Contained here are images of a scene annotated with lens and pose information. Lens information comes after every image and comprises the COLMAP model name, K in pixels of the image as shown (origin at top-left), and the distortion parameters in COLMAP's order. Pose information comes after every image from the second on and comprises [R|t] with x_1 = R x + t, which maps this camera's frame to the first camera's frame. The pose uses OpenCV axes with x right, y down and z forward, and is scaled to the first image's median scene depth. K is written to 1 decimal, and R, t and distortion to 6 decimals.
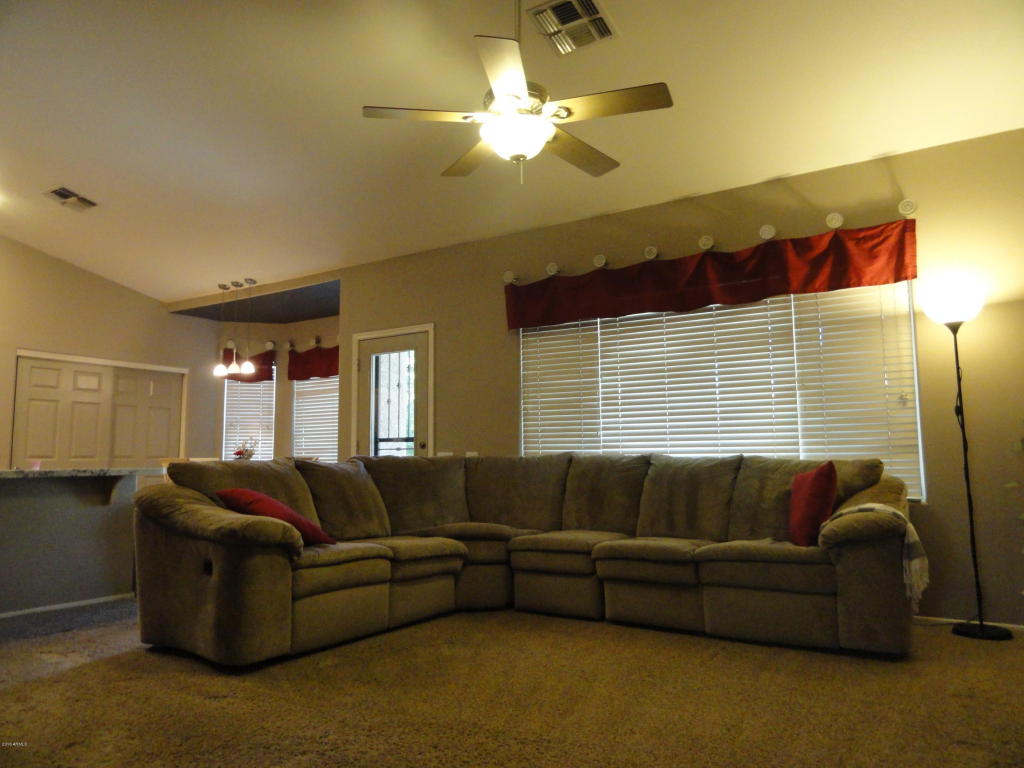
lens RADIAL K [[717.0, 0, 512.0], [0, 717.0, 384.0], [0, 0, 1]] dist [0.001649, -0.003516]
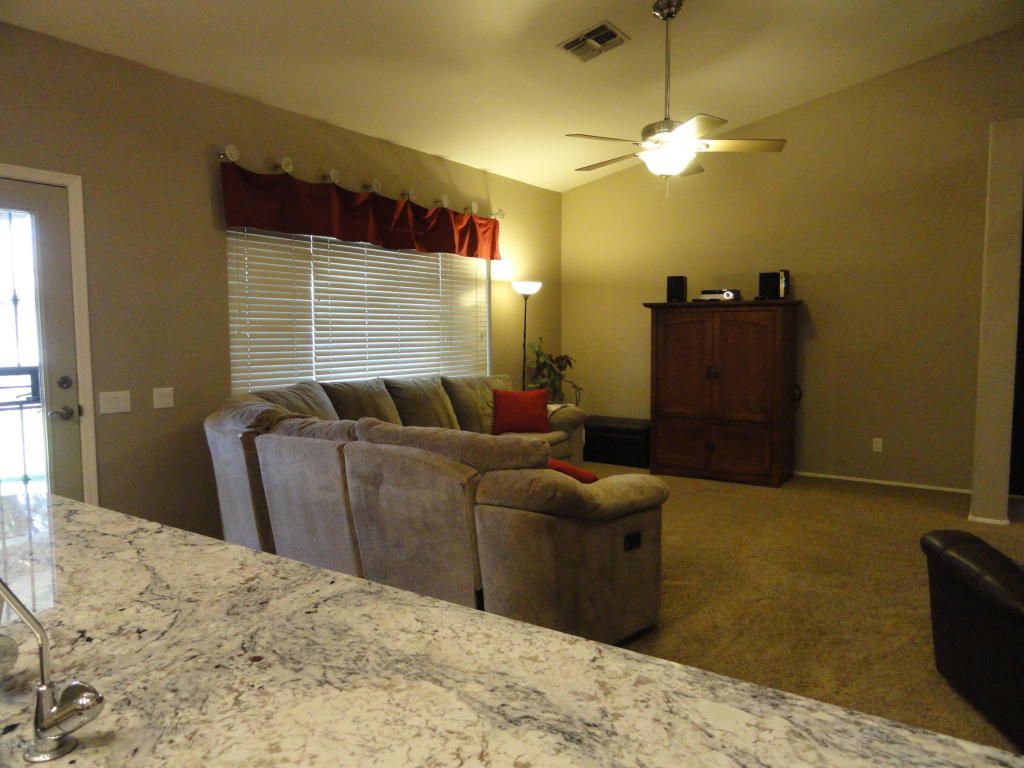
lens RADIAL K [[717.0, 0, 512.0], [0, 717.0, 384.0], [0, 0, 1]] dist [0.001649, -0.003516]
pose [[0.040849, -0.059636, 0.997384, -0.974283], [-0.093134, 0.993644, 0.063227, 0.021127], [-0.994815, -0.095473, 0.035035, 0.847134]]
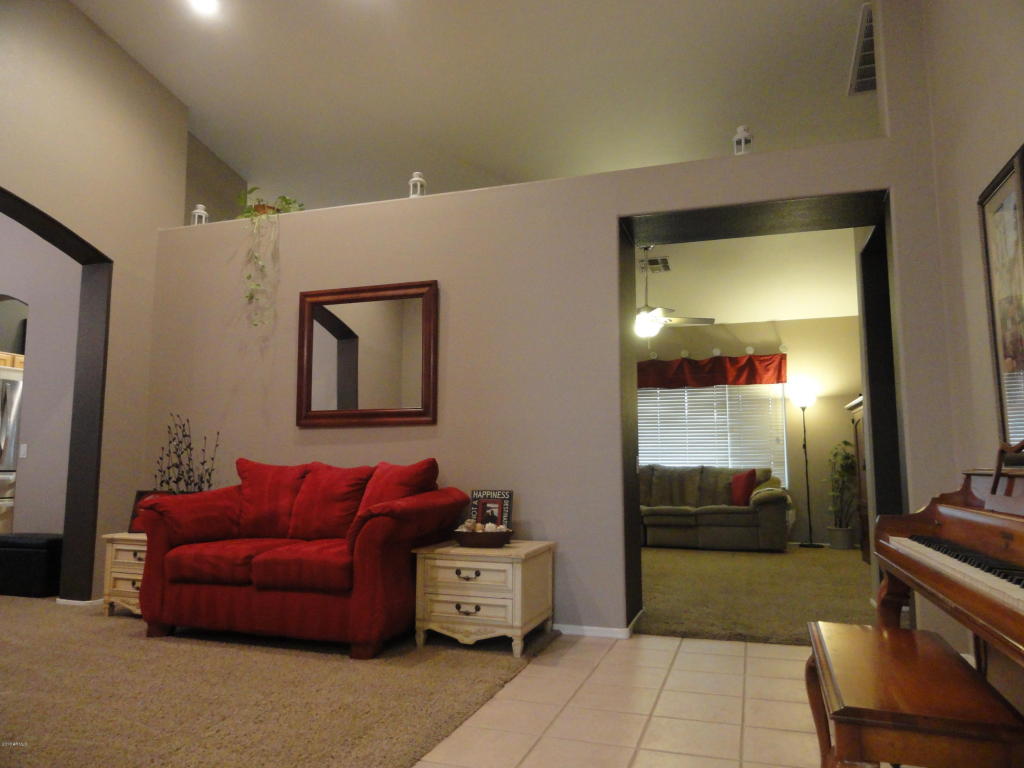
lens RADIAL K [[717.0, 0, 512.0], [0, 717.0, 384.0], [0, 0, 1]] dist [0.001649, -0.003516]
pose [[0.973047, 0.039398, 0.227218, -0.666034], [-0.035819, 0.999161, -0.019854, -0.068703], [-0.227809, 0.011180, 0.973642, -0.826057]]
